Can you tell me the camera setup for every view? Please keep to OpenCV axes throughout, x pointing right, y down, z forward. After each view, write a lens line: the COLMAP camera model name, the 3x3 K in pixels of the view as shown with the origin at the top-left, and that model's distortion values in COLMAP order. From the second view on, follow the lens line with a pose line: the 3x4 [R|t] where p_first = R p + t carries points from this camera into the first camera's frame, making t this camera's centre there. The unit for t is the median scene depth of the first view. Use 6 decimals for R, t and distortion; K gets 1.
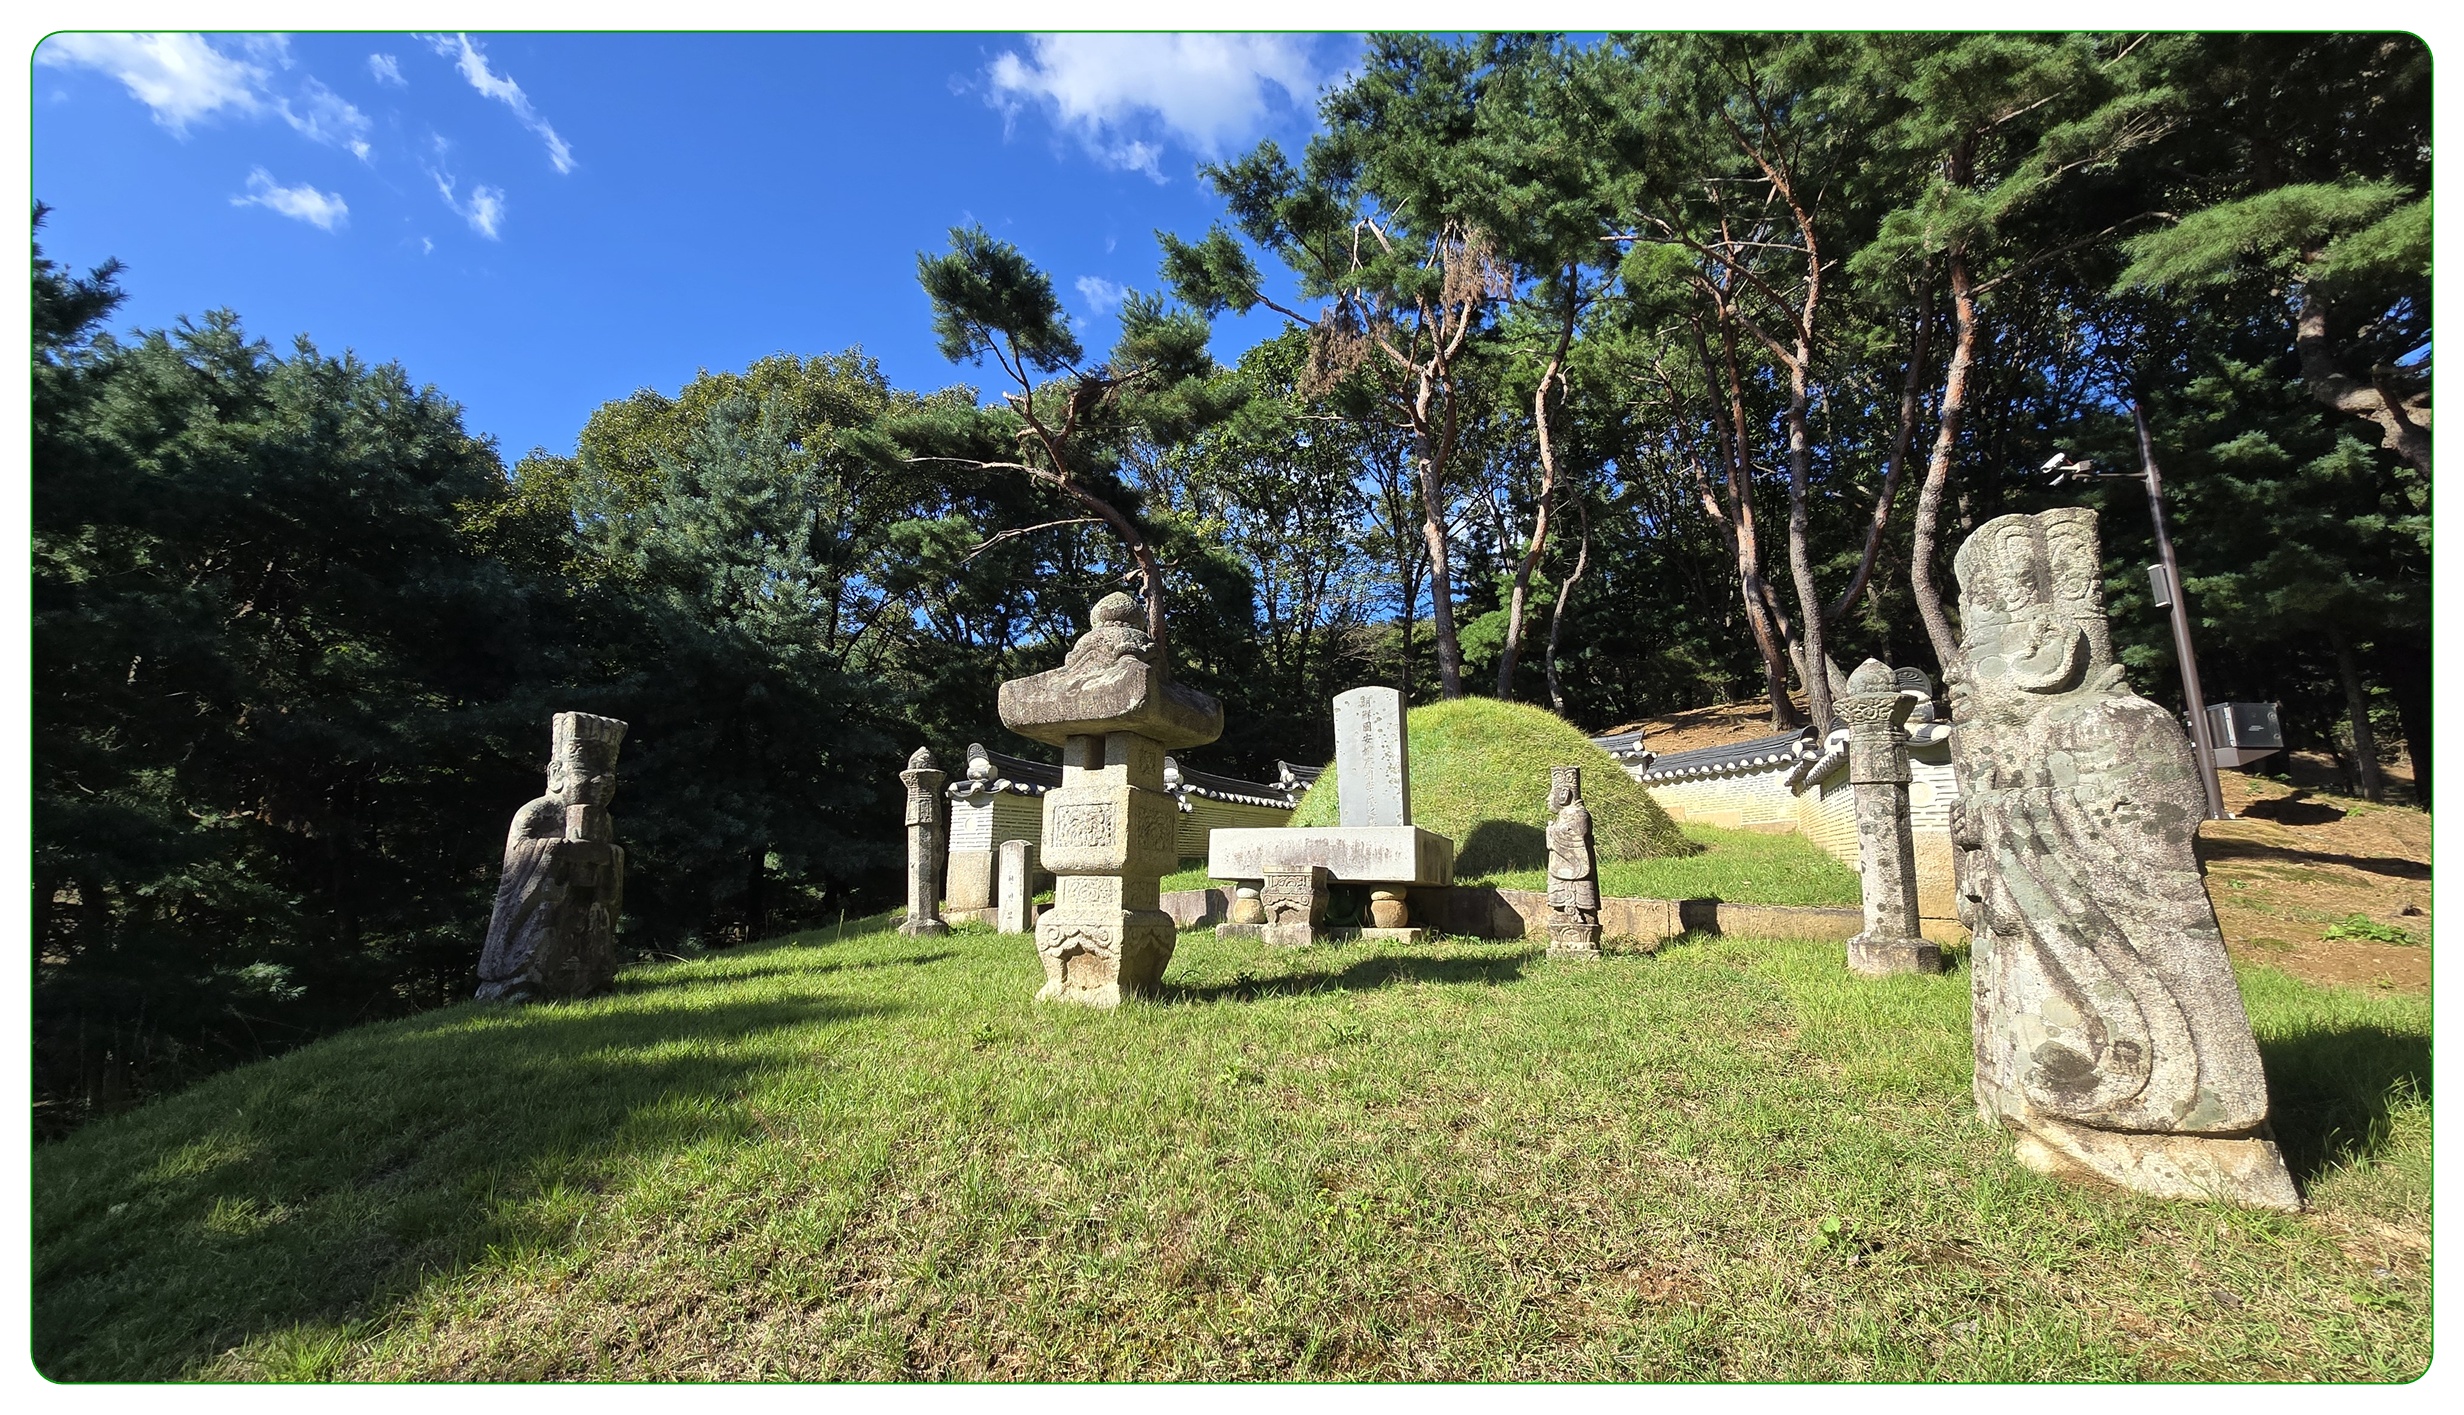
lens RADIAL K [[989.1, 0, 1231.1], [0, 989.1, 710.2], [0, 0, 1]] dist [-0.011474, 0.001740]
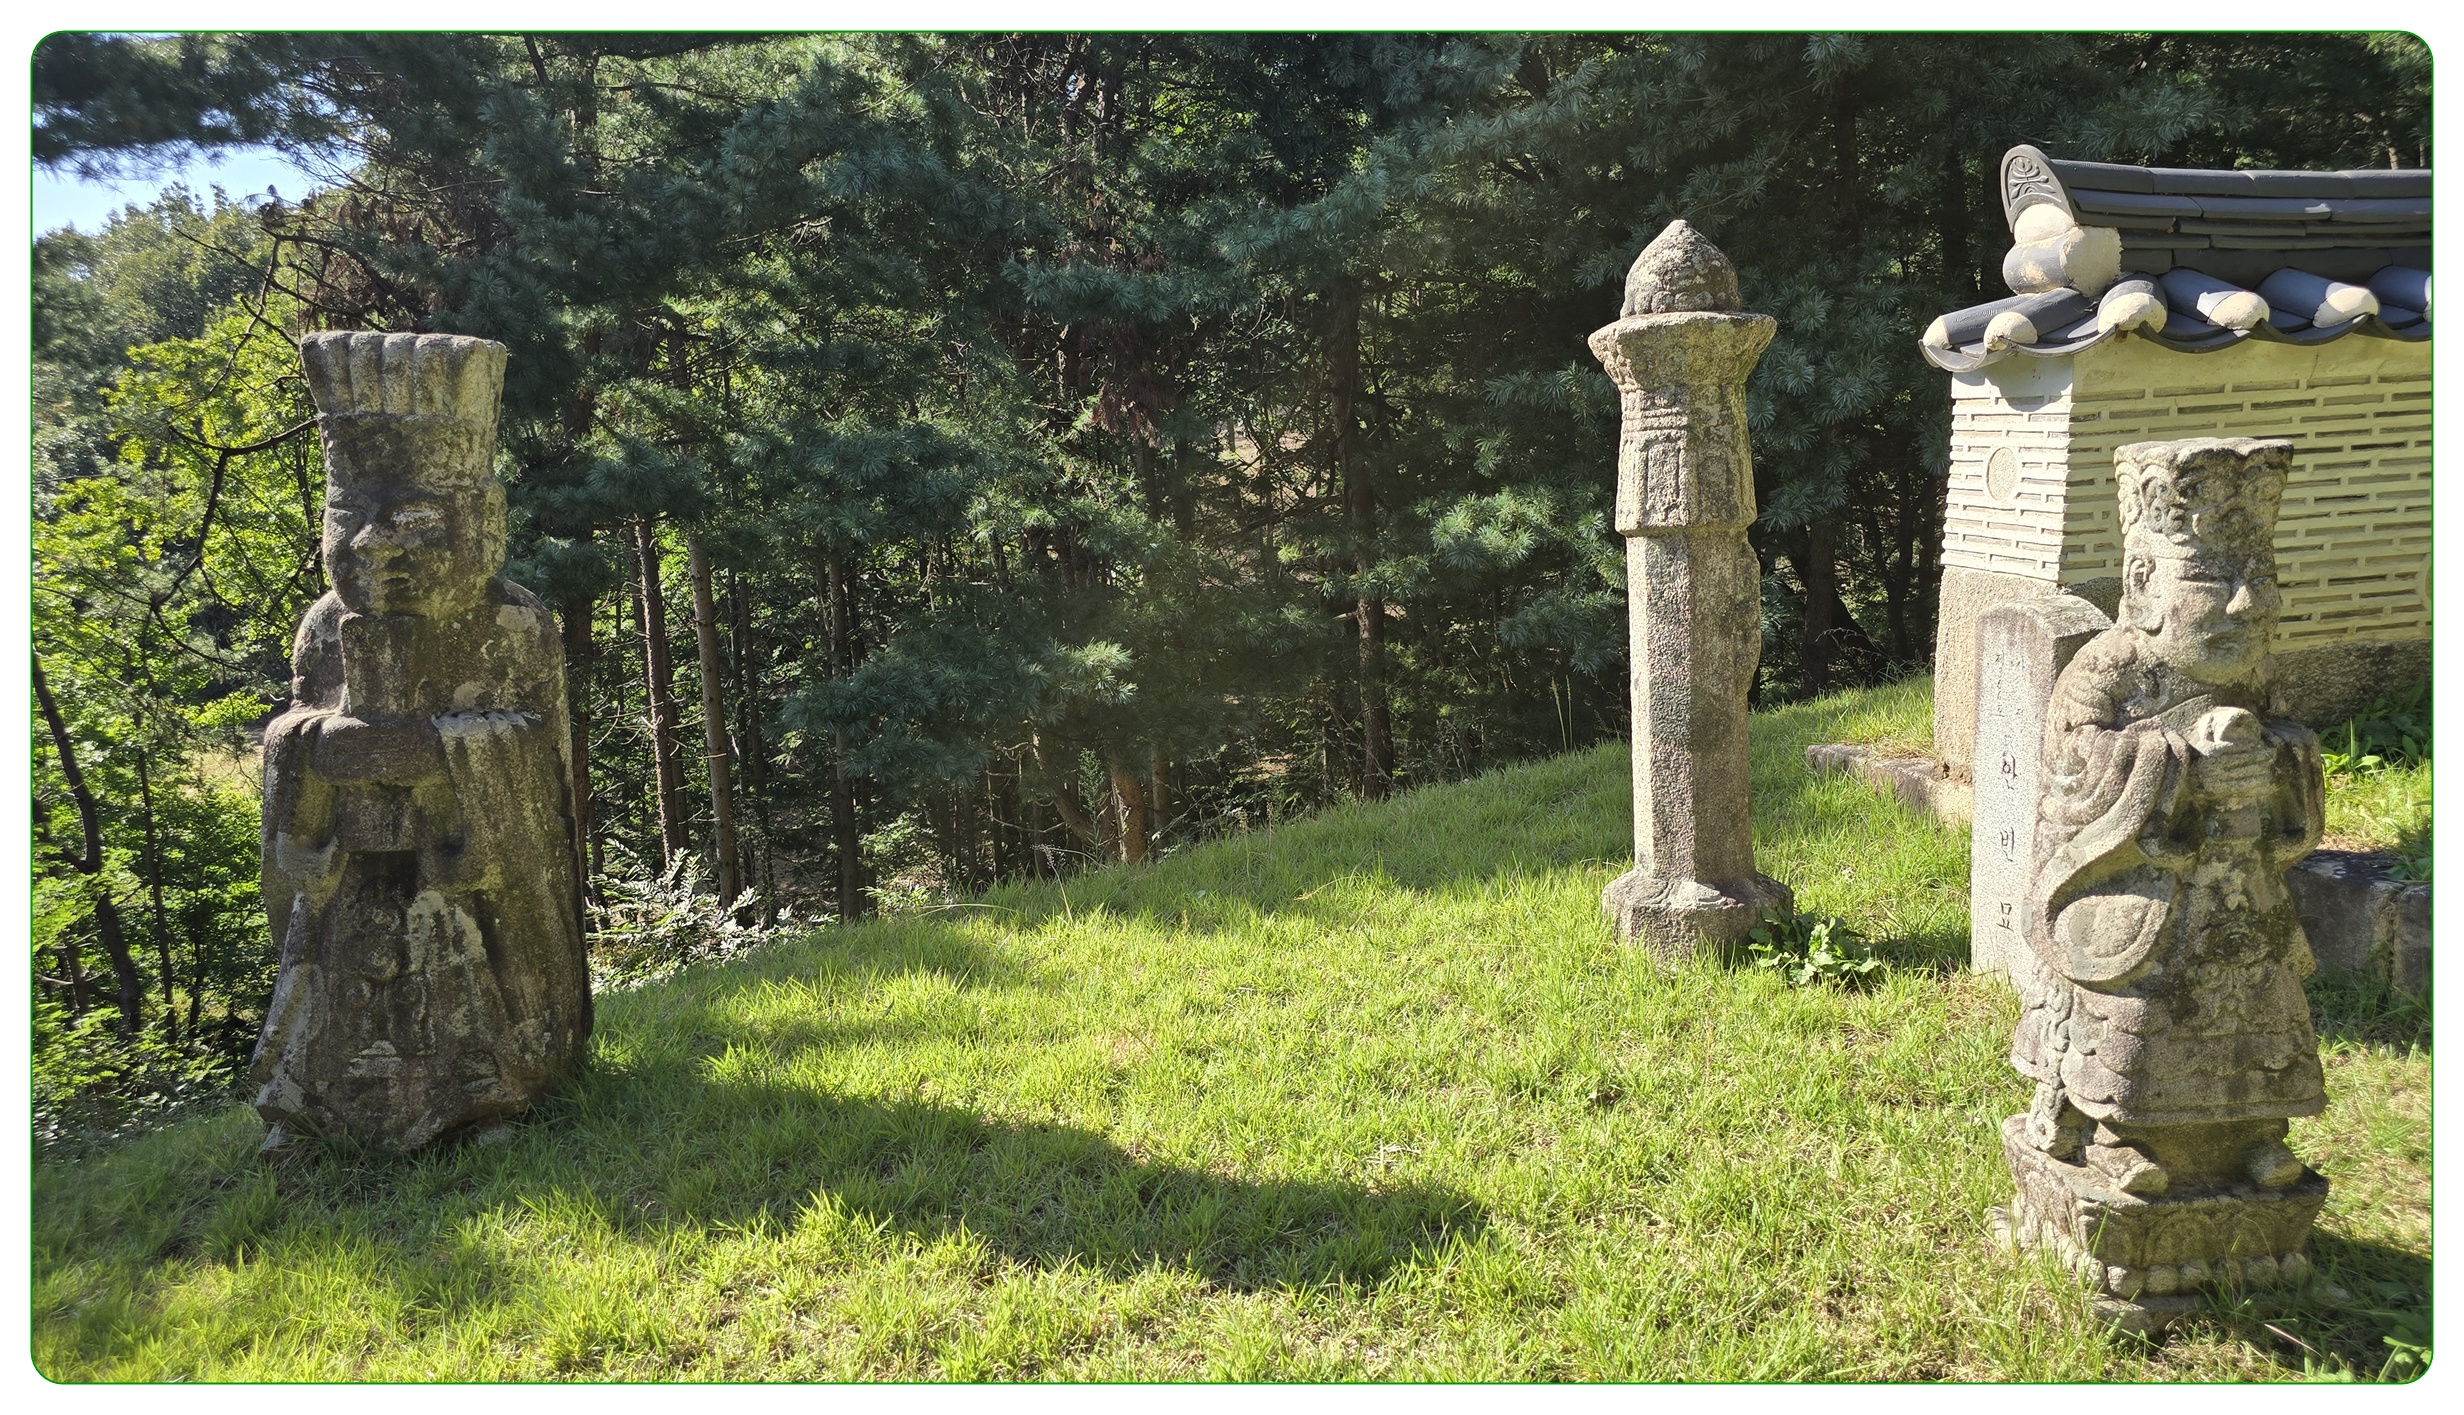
lens RADIAL K [[1622.3, 0, 1234.1], [0, 1622.3, 710.2], [0, 0, 1]] dist [0.029025, -0.017266]
pose [[0.554205, 0.126100, -0.822773, -0.007897], [0.186872, 0.944377, 0.270611, 0.013872], [0.811132, -0.303727, 0.499815, 0.427876]]
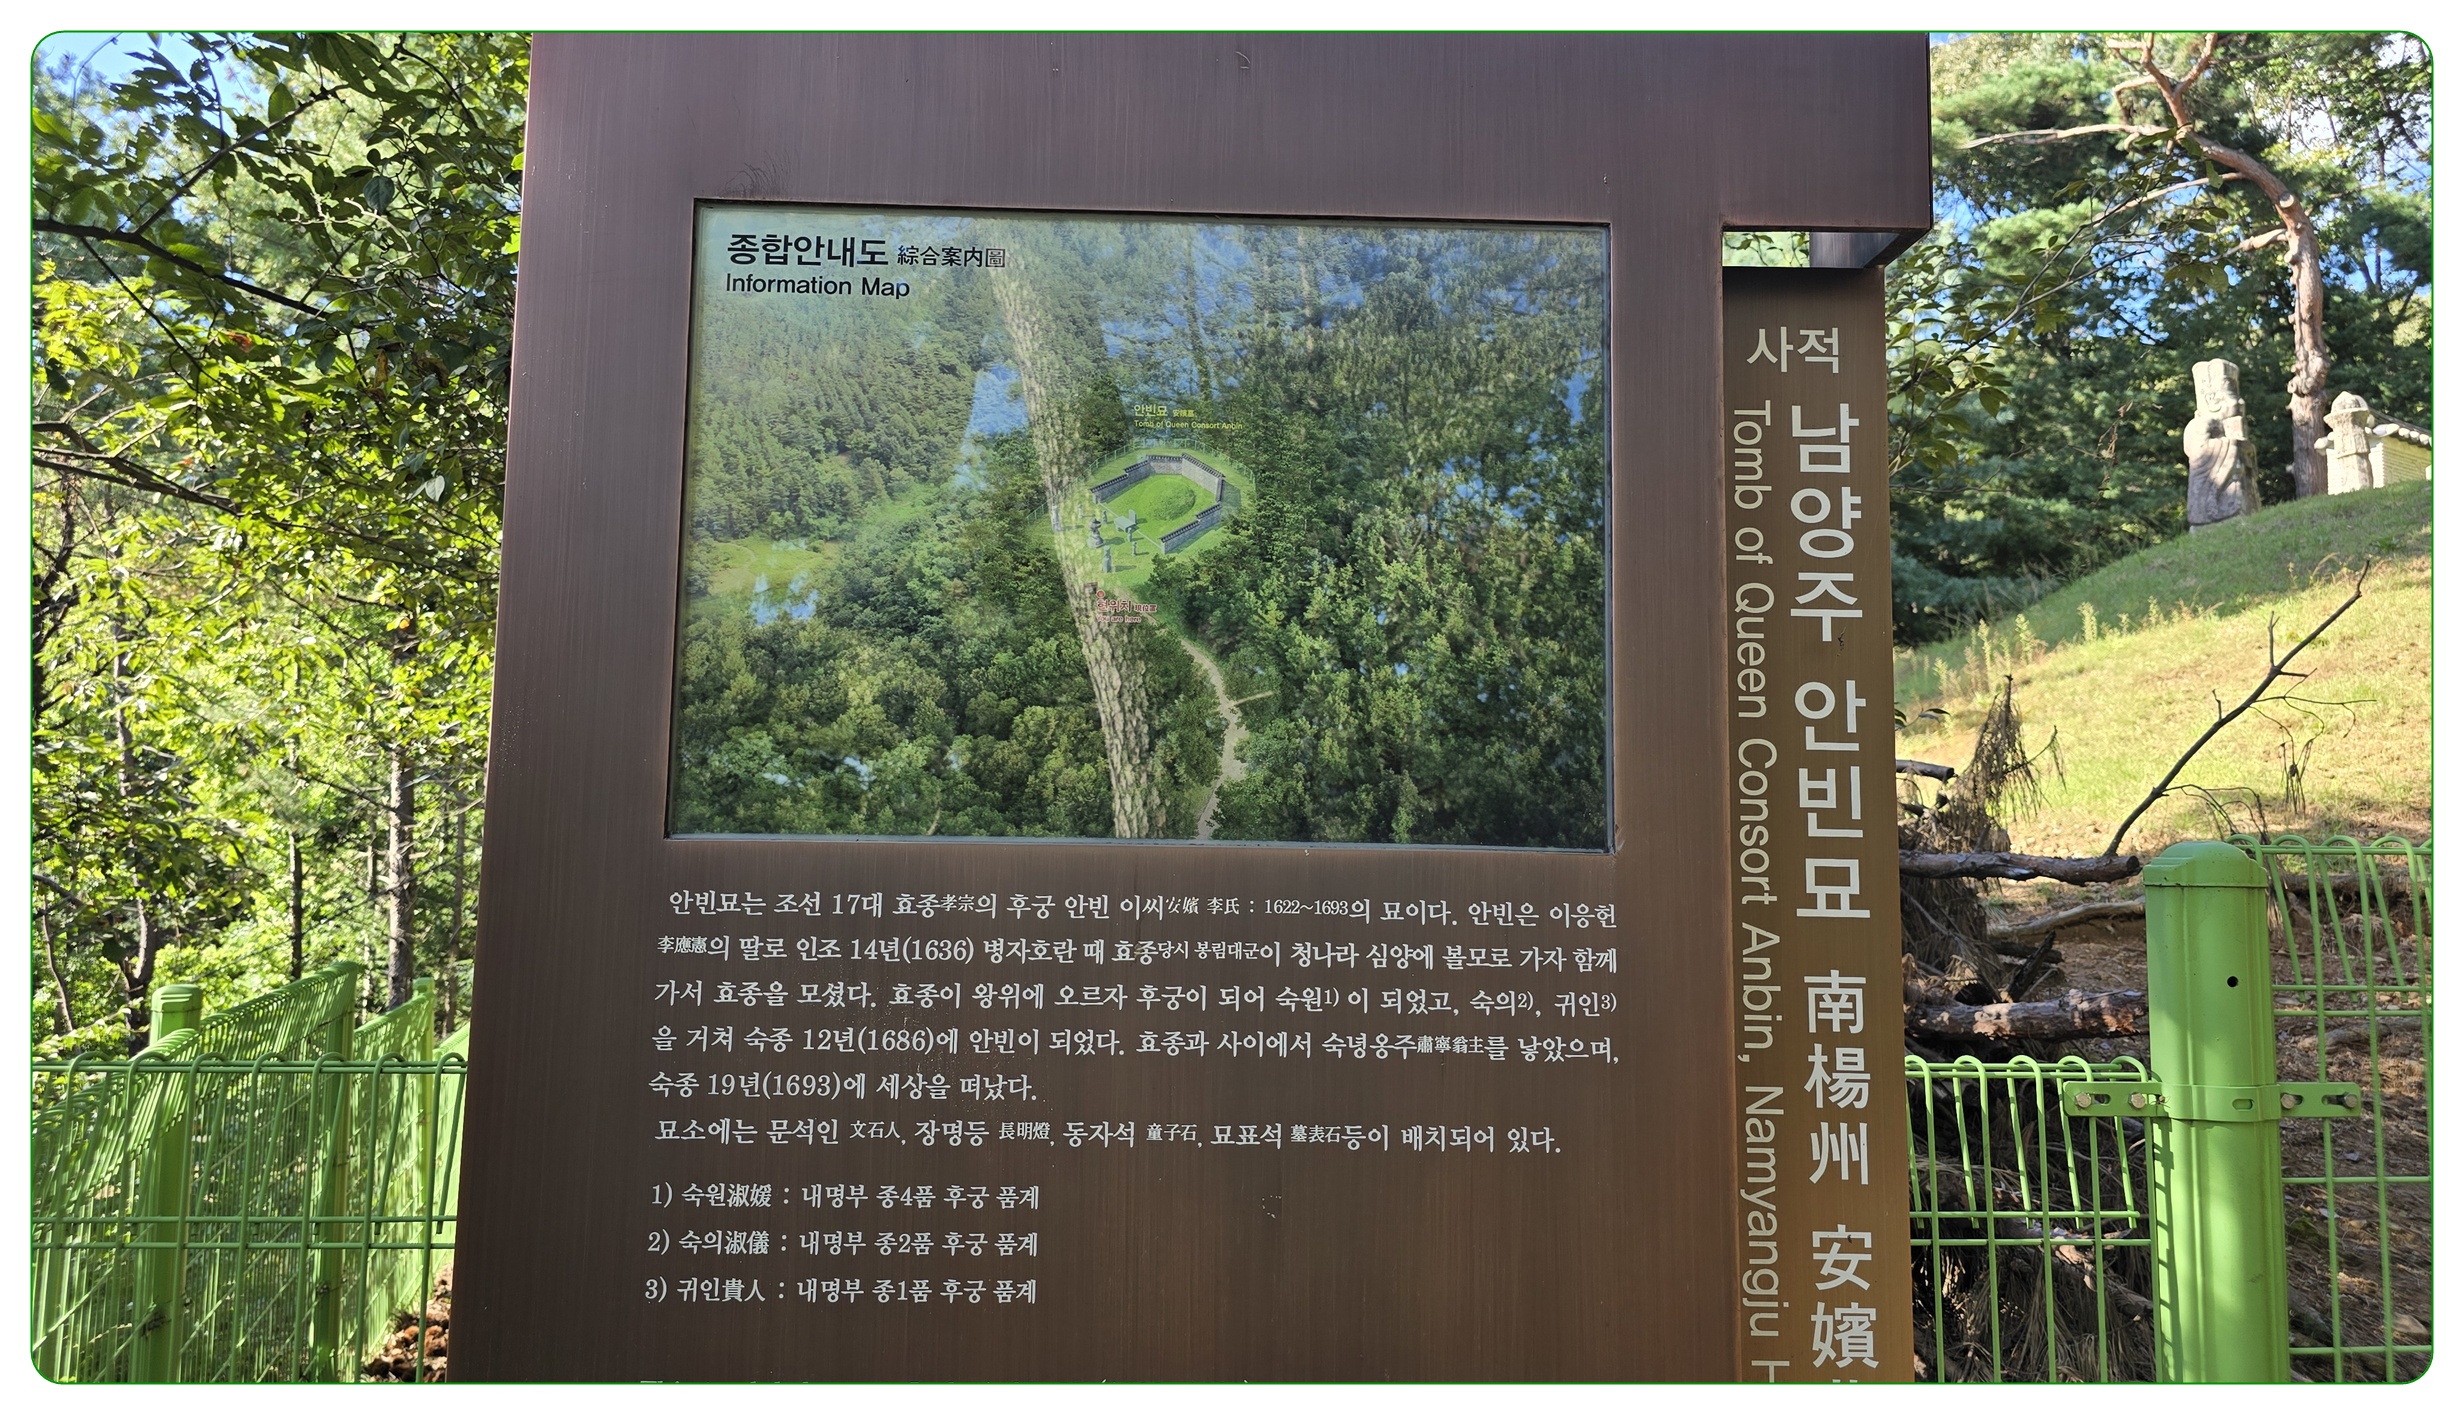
lens RADIAL K [[1622.3, 0, 1246.7], [0, 1622.3, 696.4], [0, 0, 1]] dist [0.029025, -0.017266]
pose [[0.895427, -0.030752, -0.444145, -0.435373], [0.075097, 0.993750, 0.082595, 0.095866], [0.438829, -0.107312, 0.892140, -0.956749]]
